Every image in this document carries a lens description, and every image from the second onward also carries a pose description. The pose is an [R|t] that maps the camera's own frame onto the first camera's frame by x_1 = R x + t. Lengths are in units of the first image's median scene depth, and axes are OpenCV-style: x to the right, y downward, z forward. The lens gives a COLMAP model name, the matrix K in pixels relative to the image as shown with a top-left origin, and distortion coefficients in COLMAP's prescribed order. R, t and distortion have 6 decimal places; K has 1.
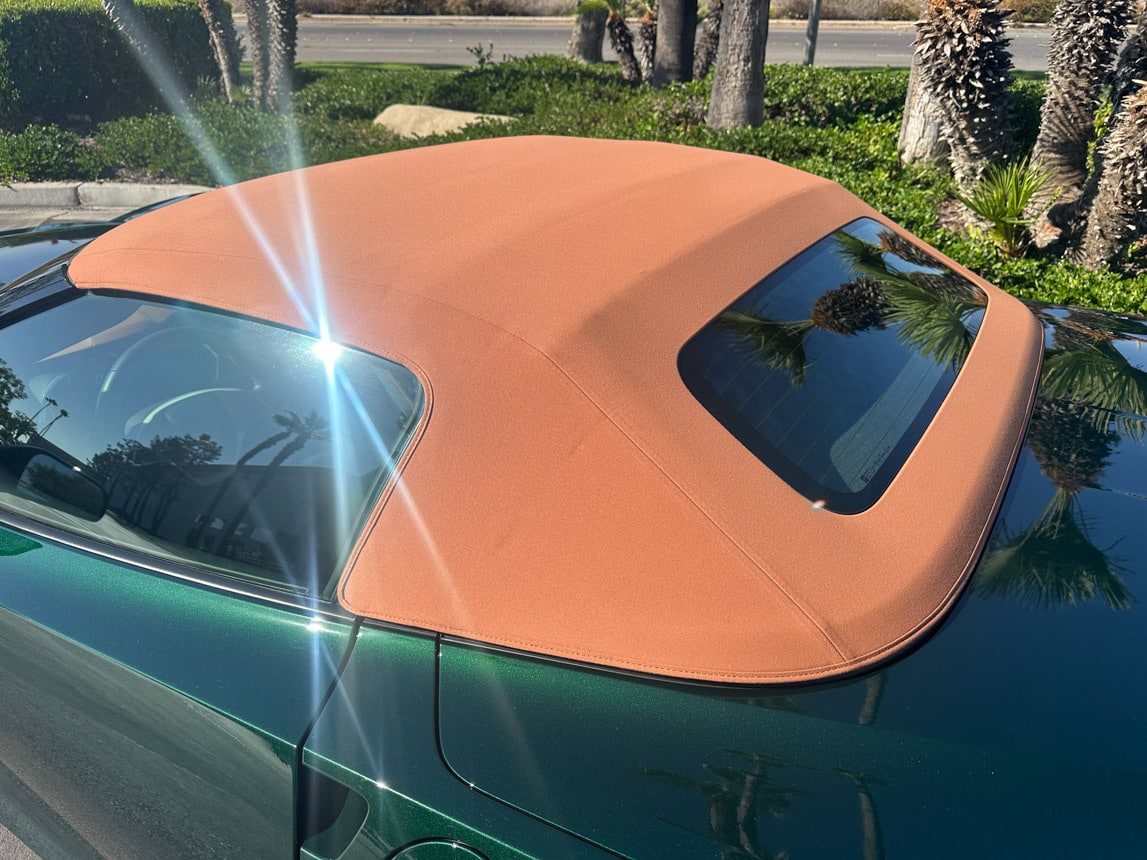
lens RADIAL K [[809.6, 0, 573.5], [0, 809.6, 430.0], [0, 0, 1]] dist [-0.002627, -0.002077]
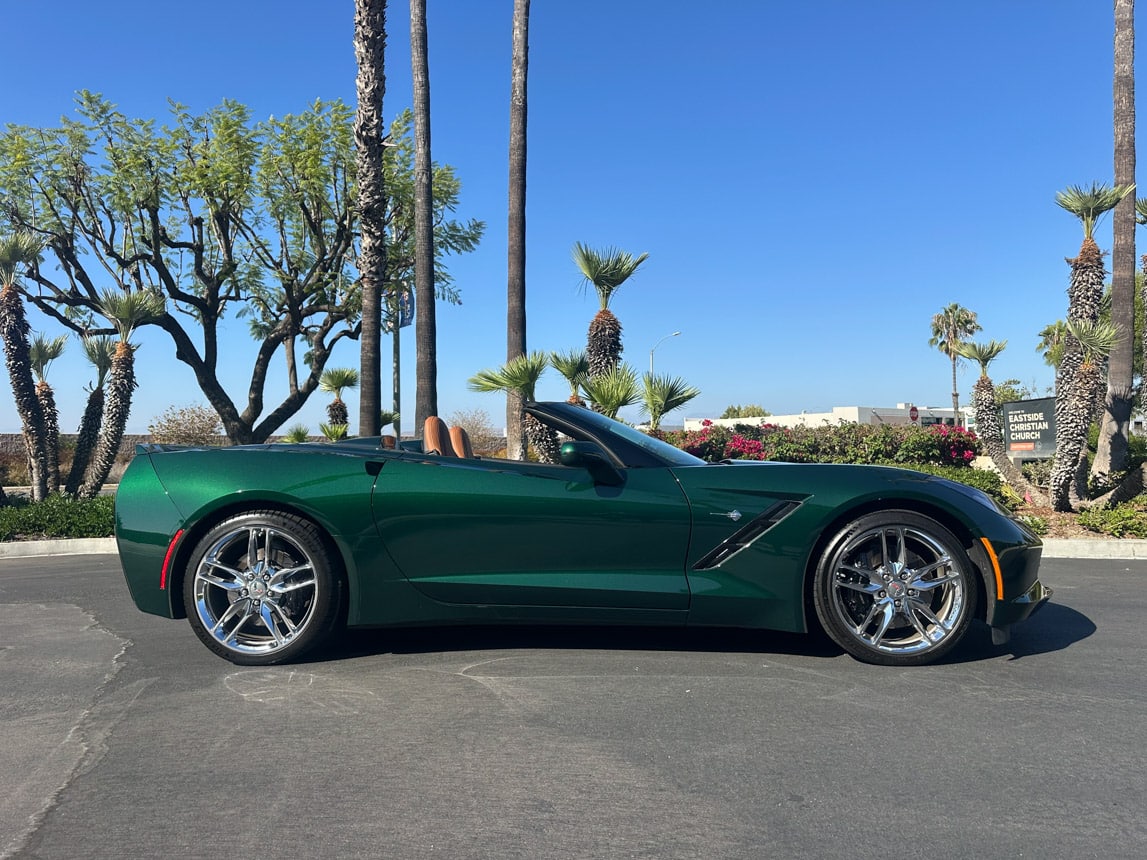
lens RADIAL K [[795.4, 0, 575.5], [0, 795.4, 440.2], [0, 0, 1]] dist [0.107831, -0.184770]
pose [[0.854279, -0.011726, 0.519682, -0.524325], [0.273319, 0.860525, -0.429877, 0.481277], [-0.442159, 0.509274, 0.738333, -0.660530]]
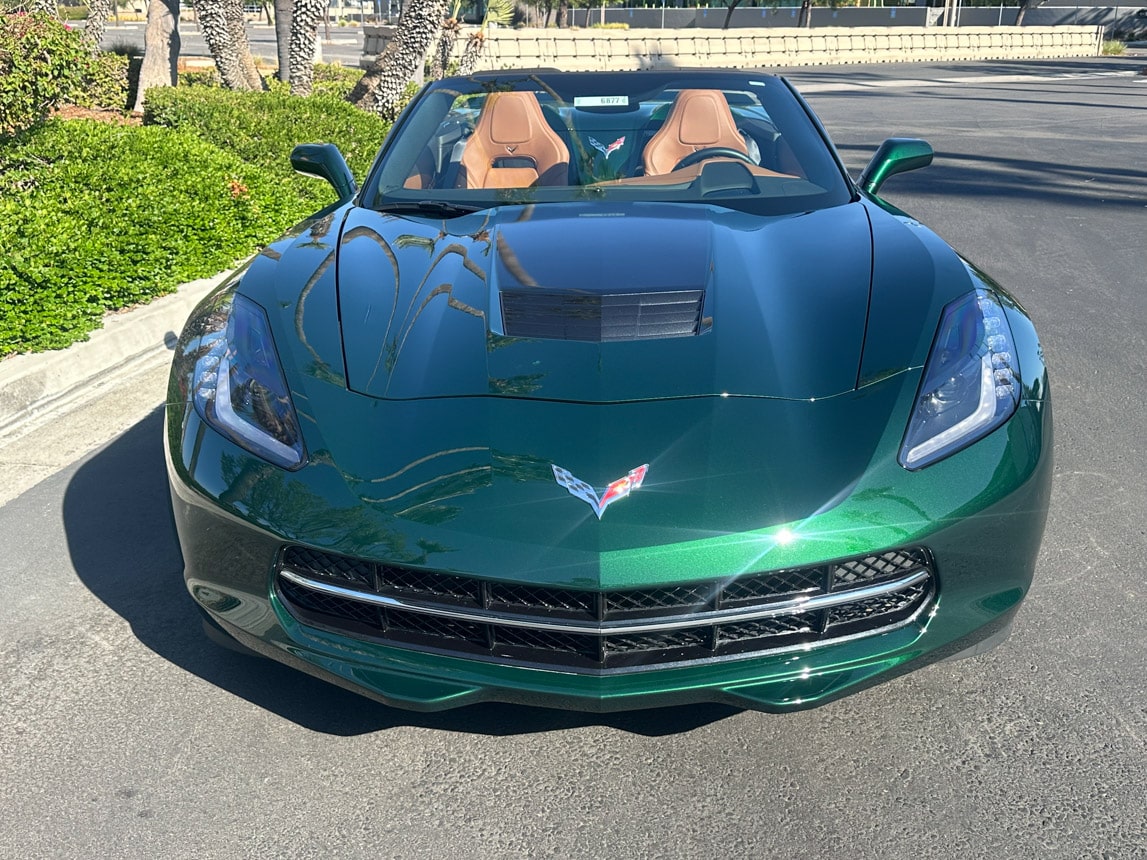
lens RADIAL K [[1124.4, 0, 576.7], [0, 1124.4, 425.7], [0, 0, 1]] dist [0.117183, -0.218716]
pose [[-0.515292, -0.306283, 0.800416, -0.677023], [0.403494, 0.737265, 0.541879, -0.307818], [-0.756087, 0.602189, -0.256324, 0.595150]]
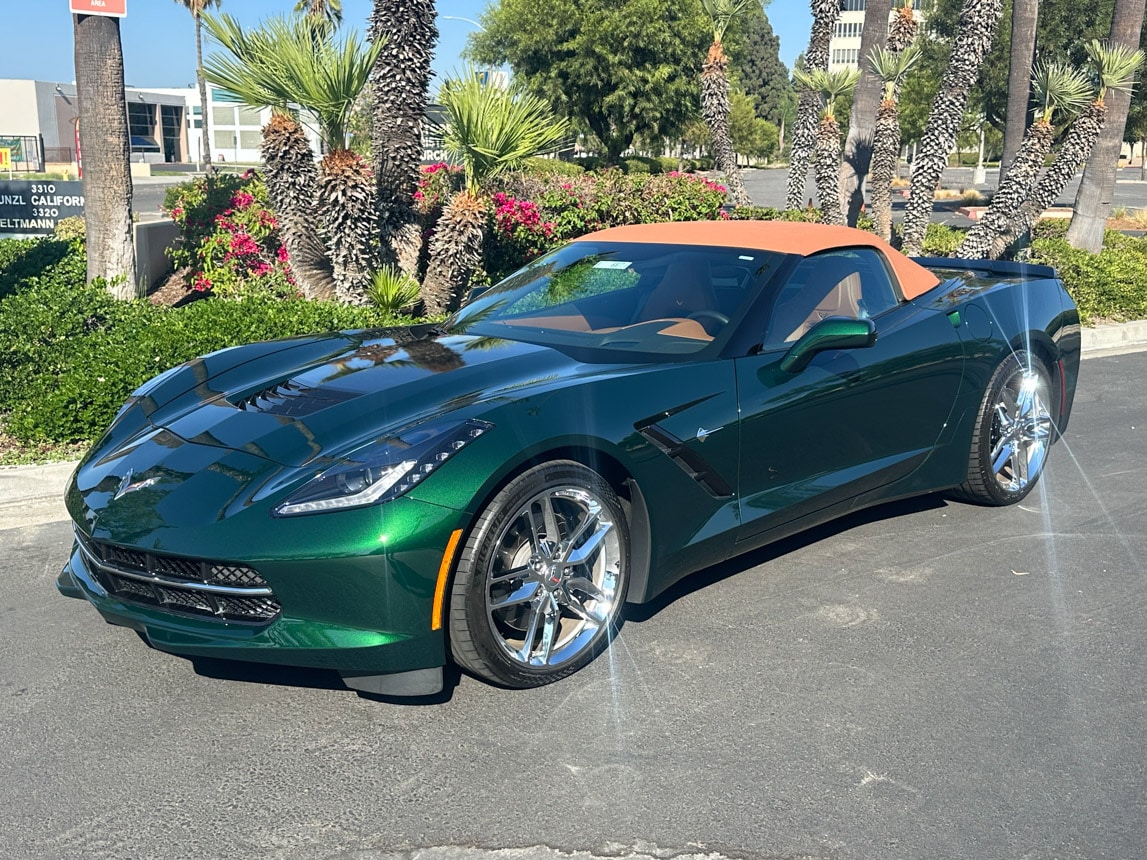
lens RADIAL K [[1206.6, 0, 573.5], [0, 1206.6, 430.0], [0, 0, 1]] dist [0.239092, -0.595555]
pose [[0.229023, -0.223319, 0.947458, -0.940876], [0.474143, 0.875651, 0.091782, -0.079287], [-0.850139, 0.428211, 0.306430, 0.122576]]
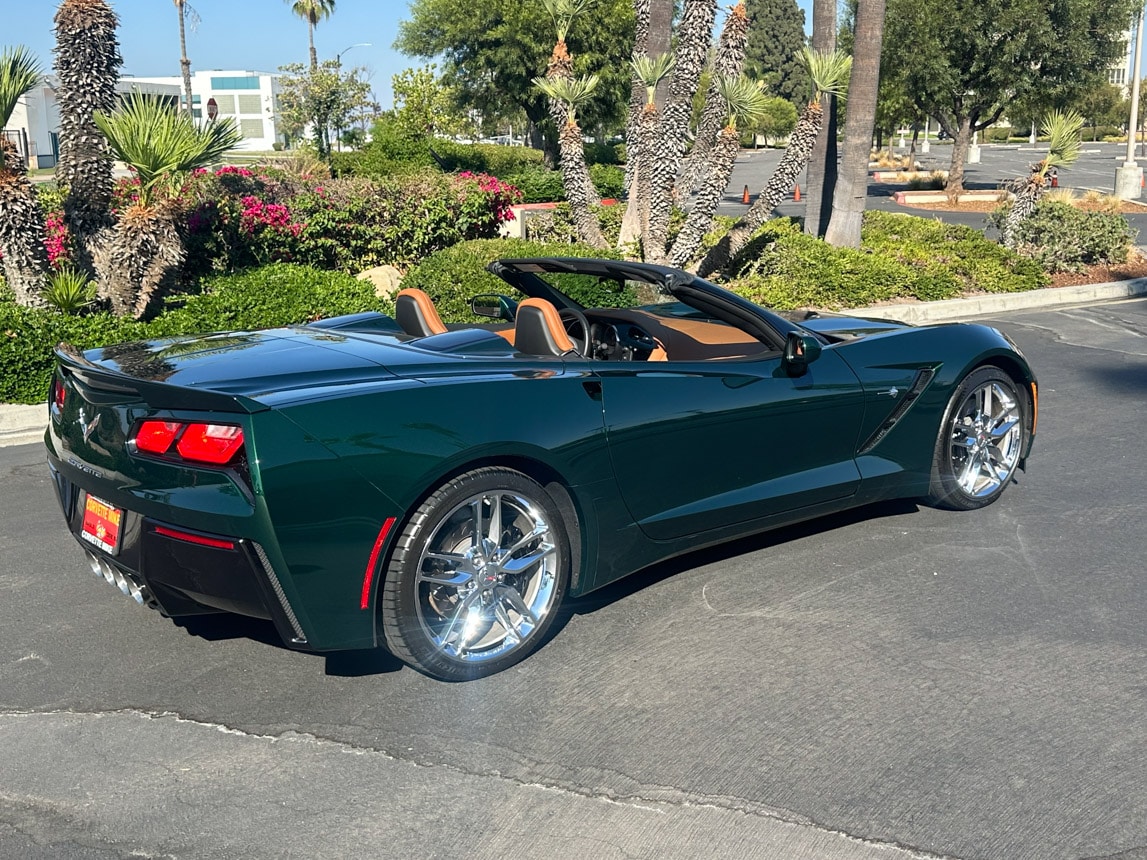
lens RADIAL K [[1262.9, 0, 584.3], [0, 1262.9, 429.5], [0, 0, 1]] dist [0.197715, -0.445198]
pose [[0.246230, -0.230779, 0.941335, -1.051553], [0.487219, 0.869073, 0.085619, 0.138292], [-0.837848, 0.437554, 0.326432, -0.341486]]
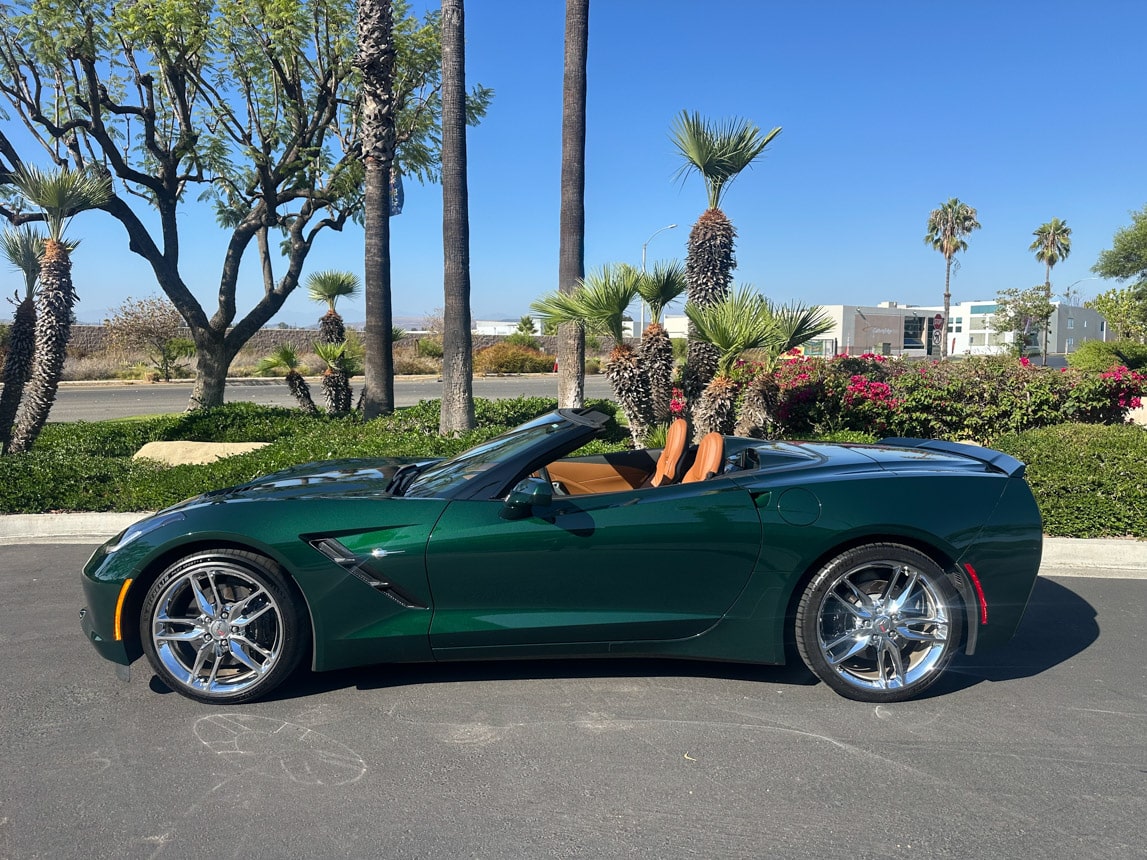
lens RADIAL K [[790.7, 0, 568.2], [0, 790.7, 446.9], [0, 0, 1]] dist [0.058360, -0.071652]
pose [[0.838038, -0.077337, 0.540103, -0.471805], [0.273068, 0.916458, -0.292472, 0.154894], [-0.472363, 0.392587, 0.789145, -0.284135]]
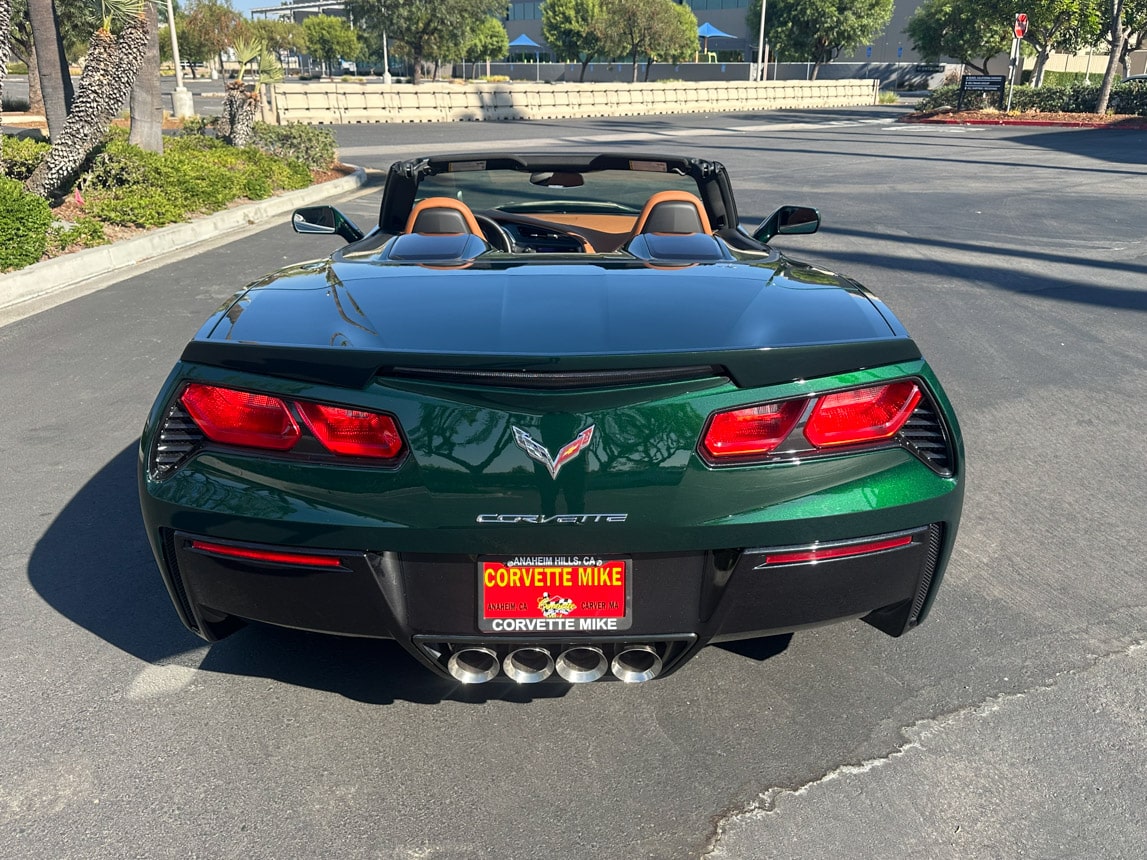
lens RADIAL K [[936.4, 0, 573.5], [0, 936.4, 430.0], [0, 0, 1]] dist [0.025851, -0.028495]
pose [[-0.587585, -0.305458, 0.749293, -0.677705], [0.381301, 0.712226, 0.589358, -0.121656], [-0.713690, 0.632004, -0.302022, 0.205333]]
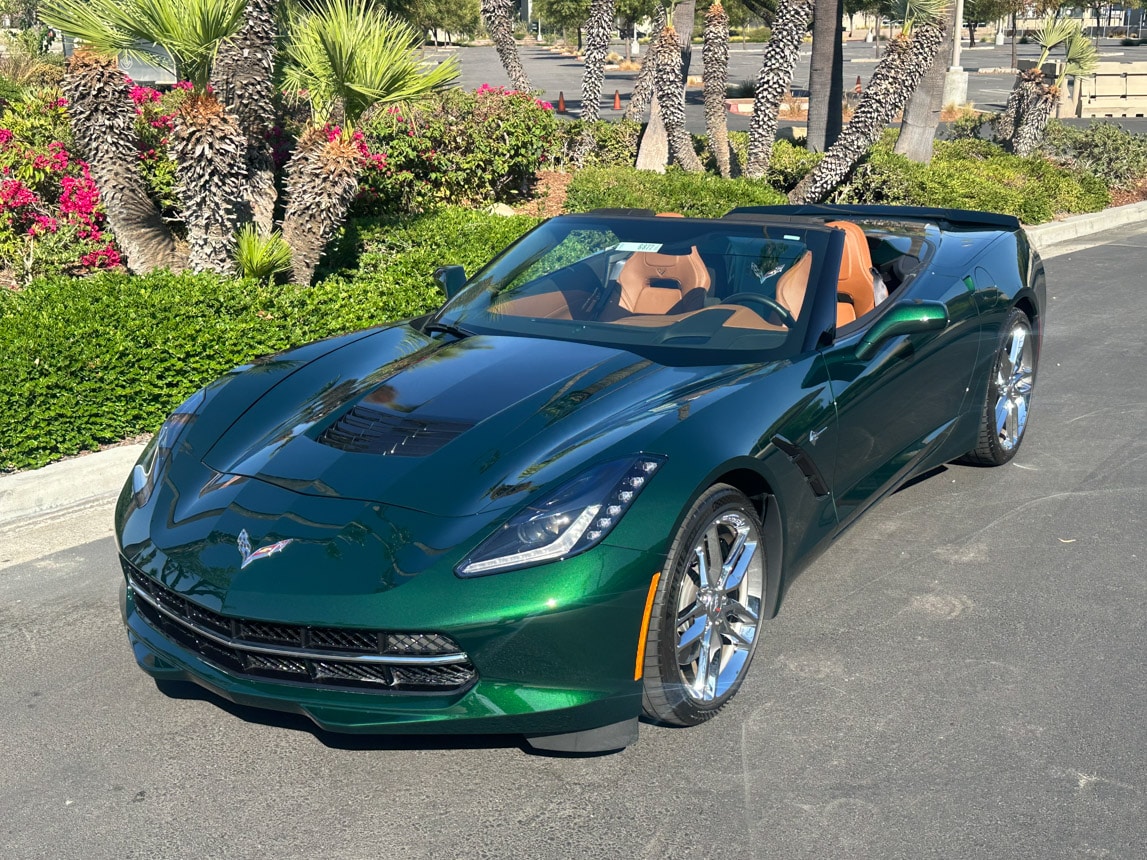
lens RADIAL K [[1369.5, 0, 572.5], [0, 1369.5, 425.8], [0, 0, 1]] dist [0.212014, -0.477498]
pose [[-0.000527, -0.286213, 0.958166, -0.990783], [0.494444, 0.832772, 0.249029, -0.234915], [-0.869209, 0.473891, 0.141078, 0.275525]]
